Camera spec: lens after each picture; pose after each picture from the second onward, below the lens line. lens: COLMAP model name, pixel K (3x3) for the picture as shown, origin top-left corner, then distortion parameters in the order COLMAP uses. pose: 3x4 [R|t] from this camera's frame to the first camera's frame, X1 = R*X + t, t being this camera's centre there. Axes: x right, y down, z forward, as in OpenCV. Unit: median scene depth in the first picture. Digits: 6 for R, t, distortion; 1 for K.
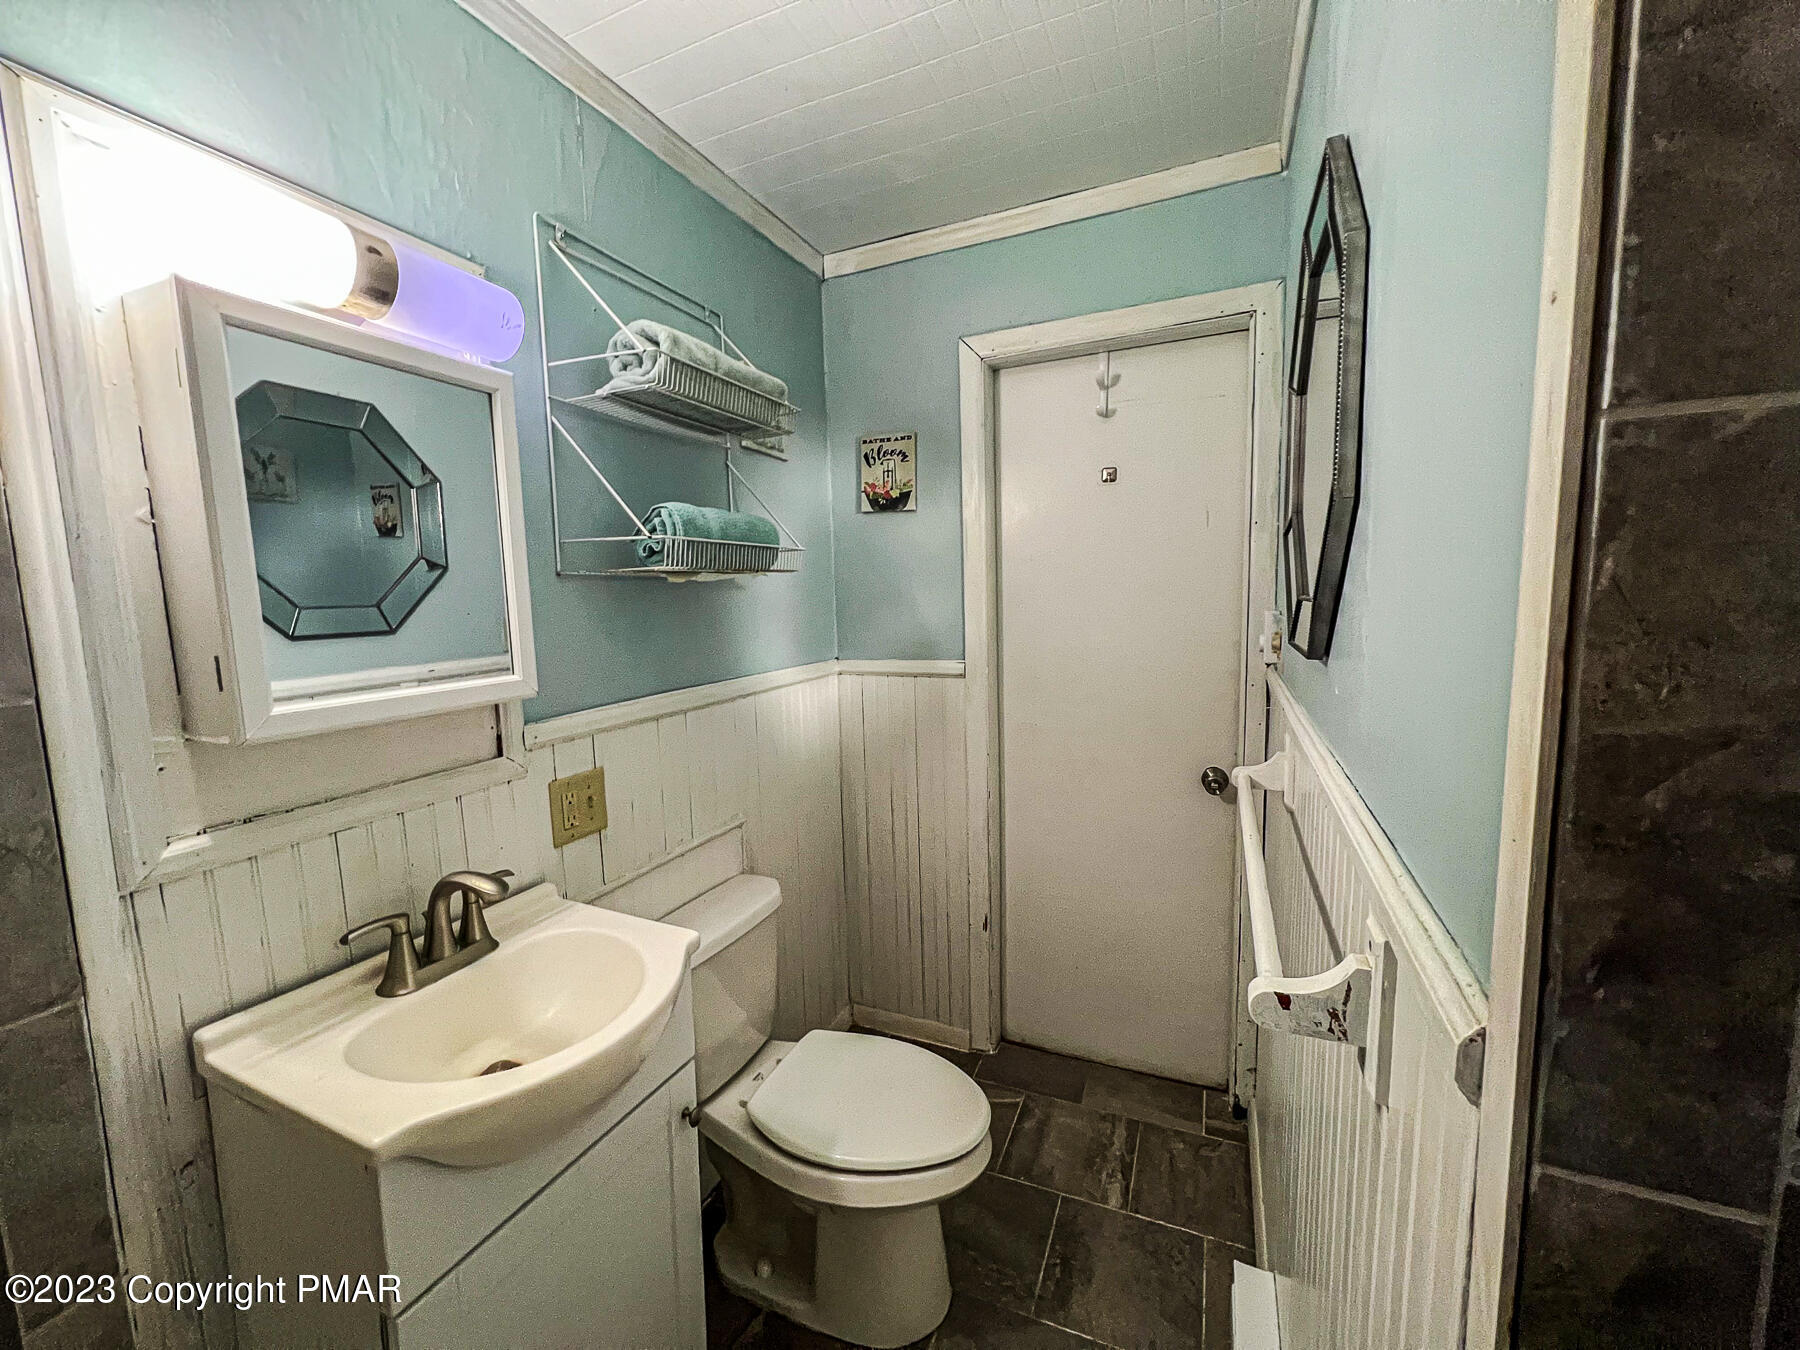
lens RADIAL K [[718.9, 0, 899.3], [0, 718.9, 670.6], [0, 0, 1]] dist [0.000038, 0.000072]
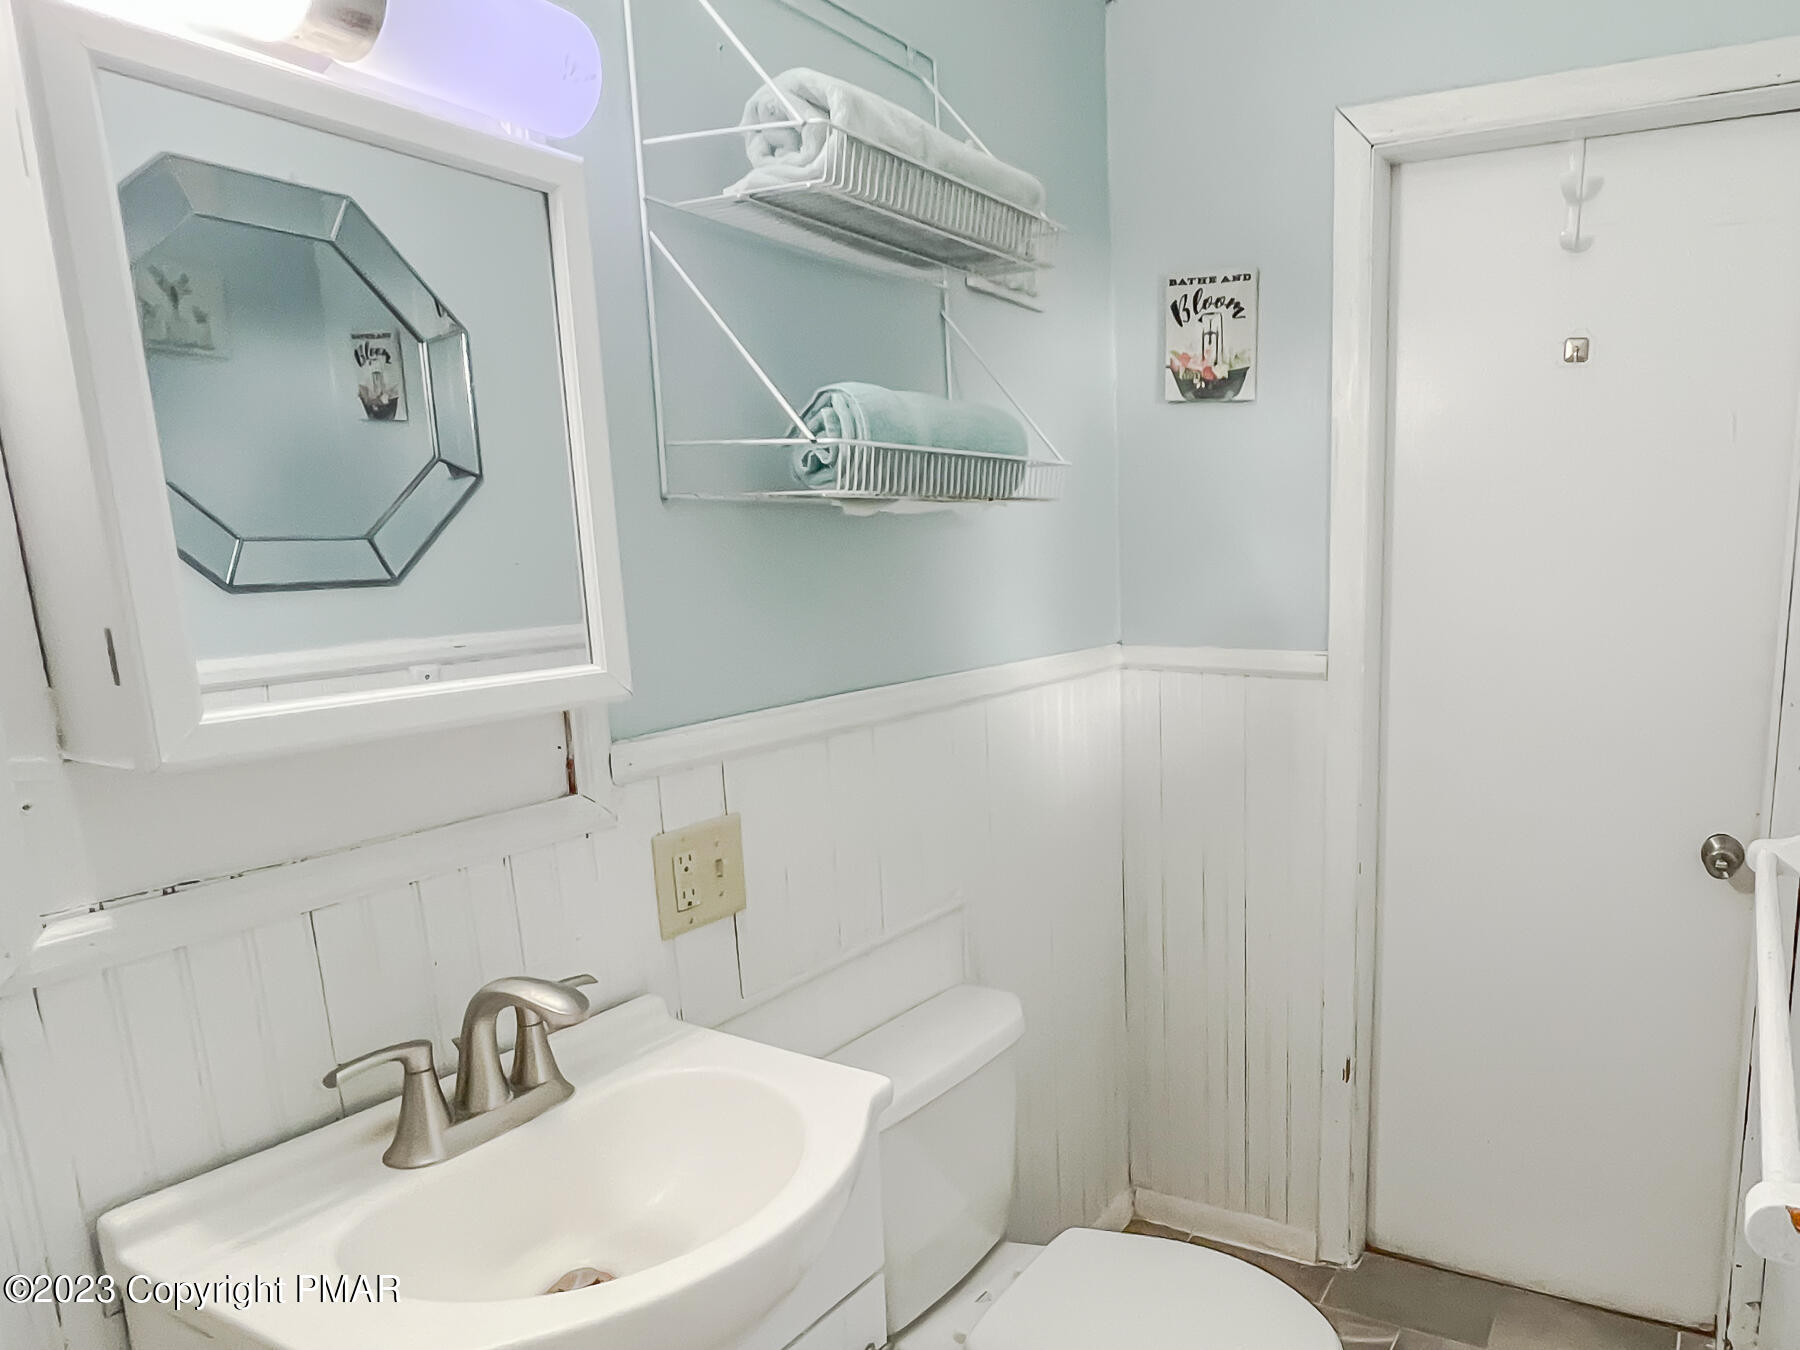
lens RADIAL K [[718.9, 0, 899.3], [0, 718.9, 670.6], [0, 0, 1]] dist [0.000038, 0.000072]
pose [[0.943056, 0.013806, -0.332348, -0.073505], [-0.011842, 0.999898, 0.007933, 0.002974], [0.332424, -0.003545, 0.943124, 0.444714]]
